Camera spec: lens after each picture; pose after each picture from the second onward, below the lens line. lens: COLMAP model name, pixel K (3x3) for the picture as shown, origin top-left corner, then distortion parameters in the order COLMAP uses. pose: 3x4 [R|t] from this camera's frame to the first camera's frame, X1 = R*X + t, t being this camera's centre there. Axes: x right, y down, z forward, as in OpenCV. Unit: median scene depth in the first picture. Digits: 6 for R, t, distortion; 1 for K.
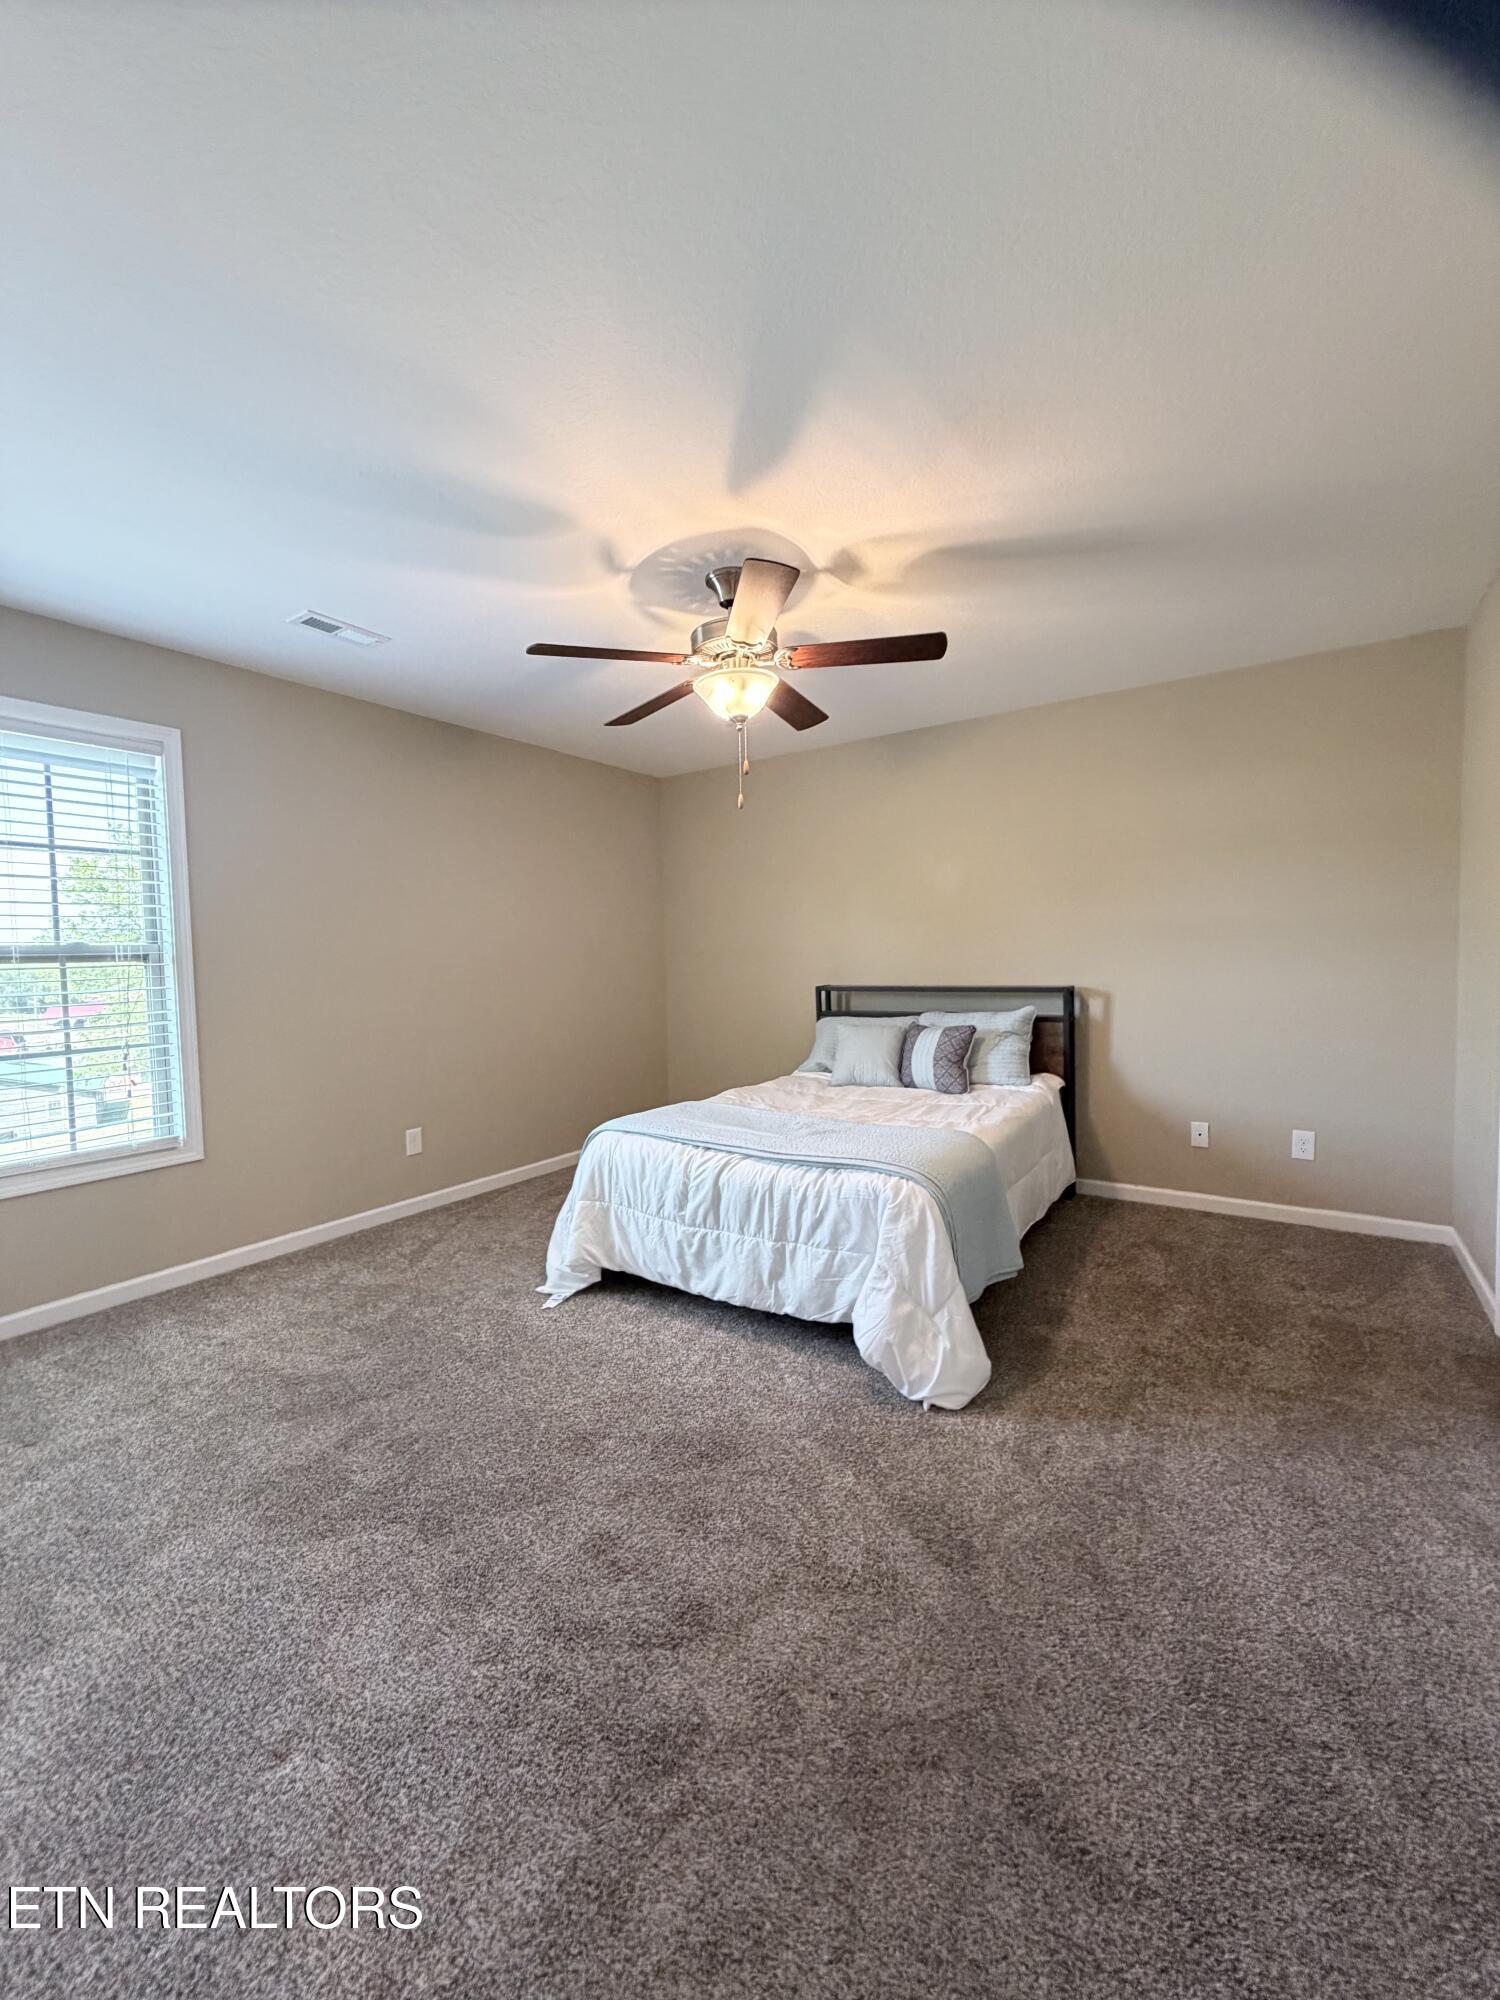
lens RADIAL K [[798.4, 0, 750.0], [0, 798.4, 1000.0], [0, 0, 1]] dist [0.000015, 0.000541]
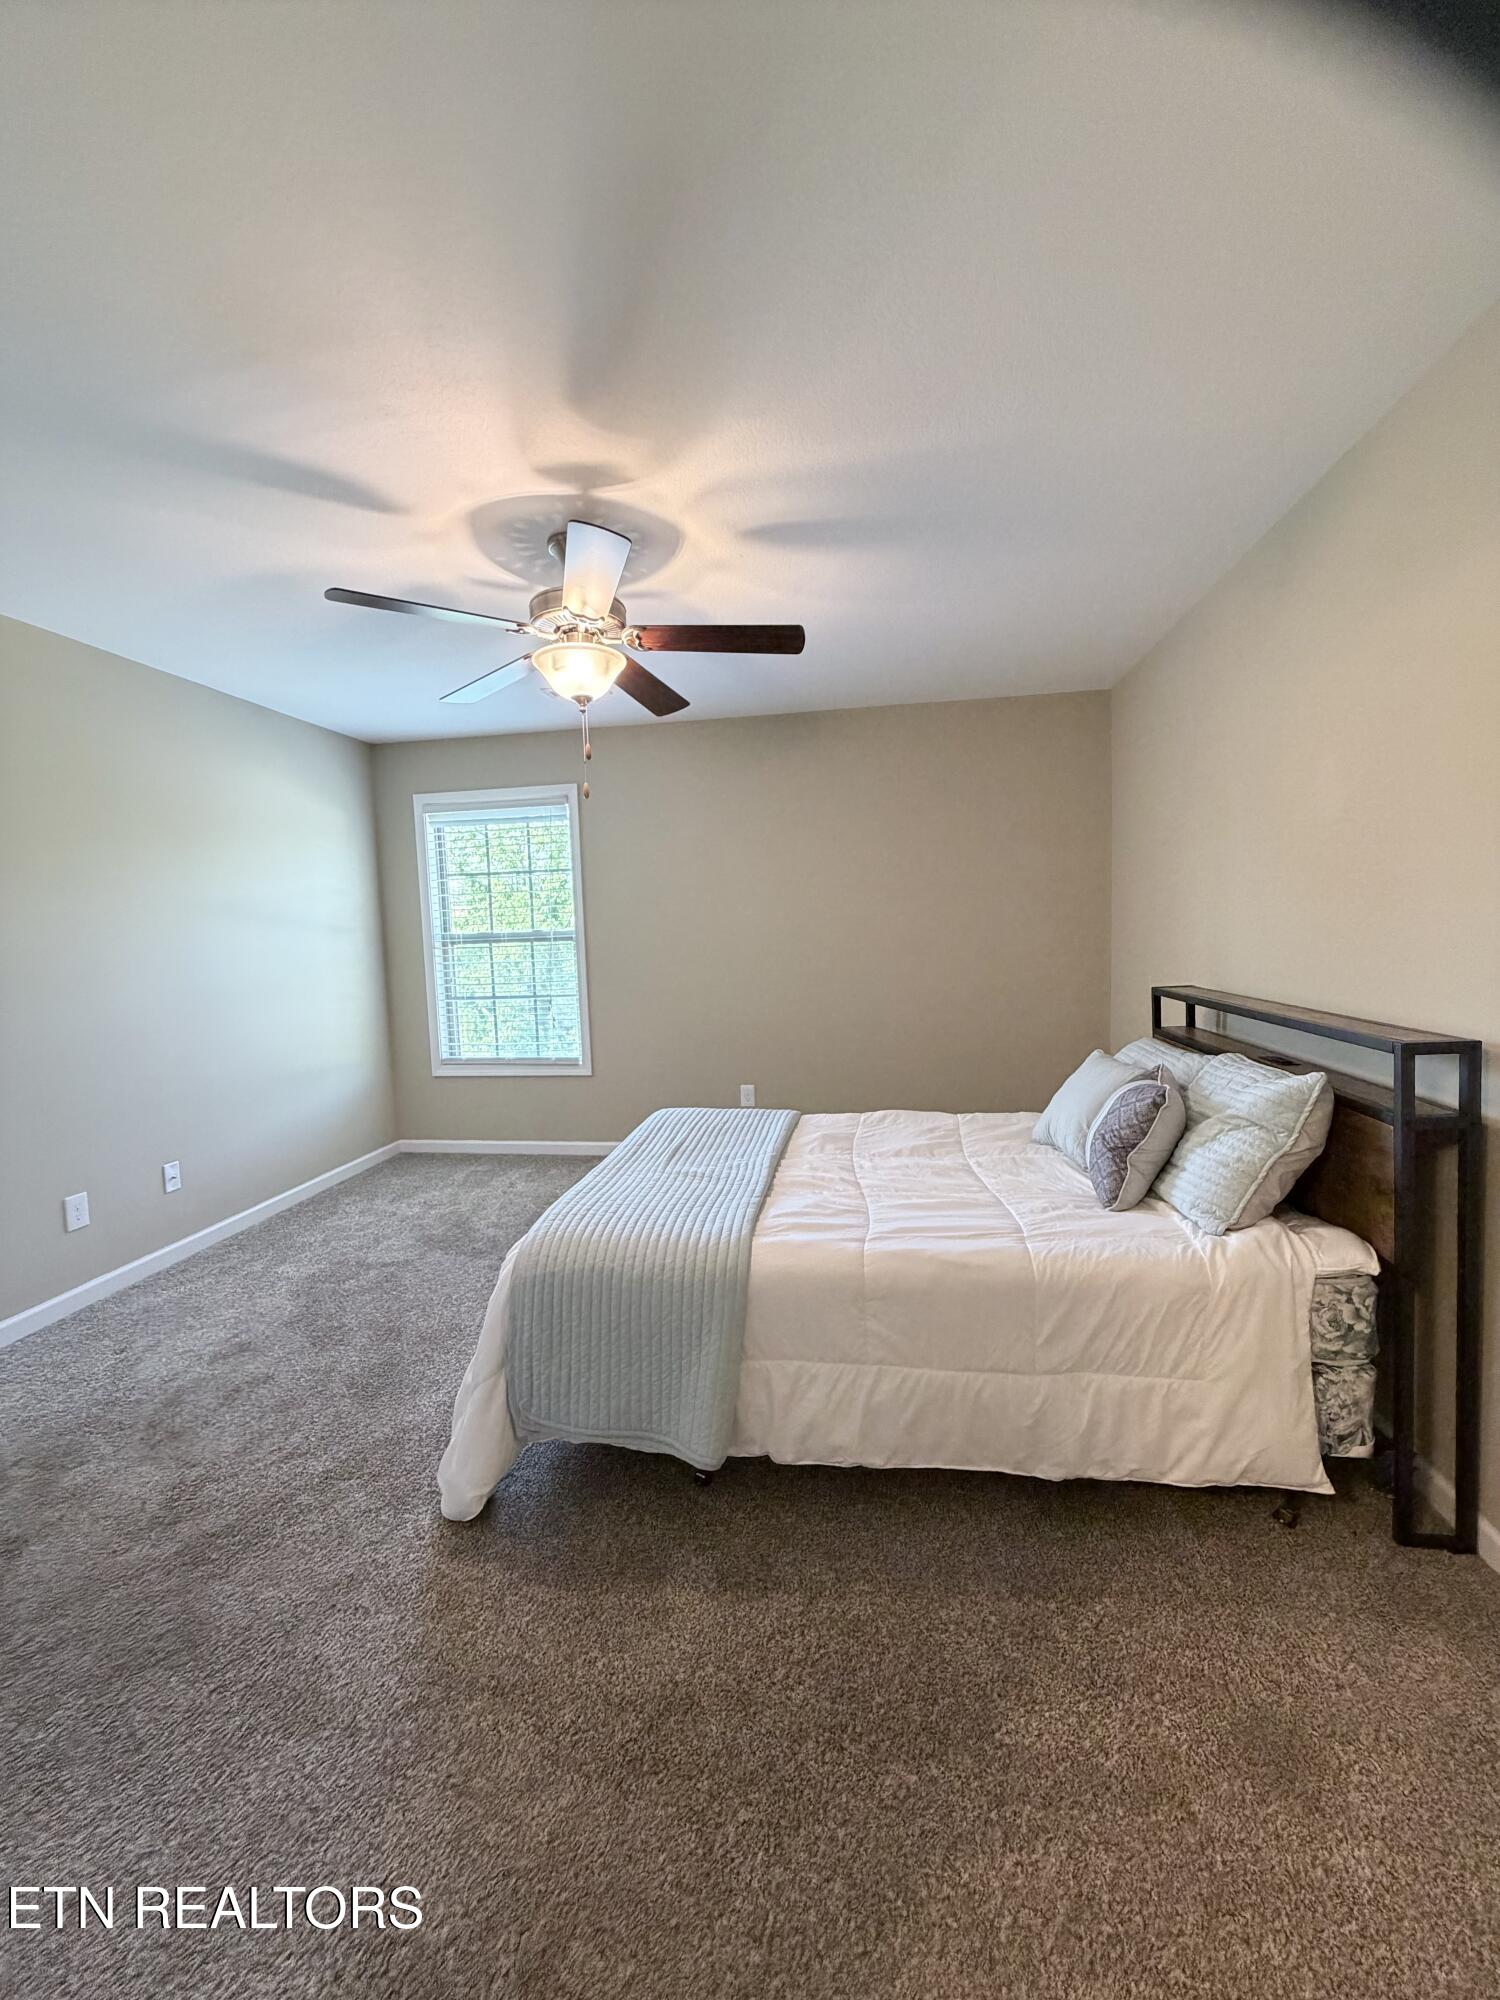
lens RADIAL K [[798.4, 0, 750.0], [0, 798.4, 1000.0], [0, 0, 1]] dist [0.000015, 0.000541]
pose [[0.422971, 0.091486, -0.901513, 0.939288], [-0.028191, 0.995737, 0.087822, -0.096646], [0.905705, -0.011731, 0.423747, 0.796066]]
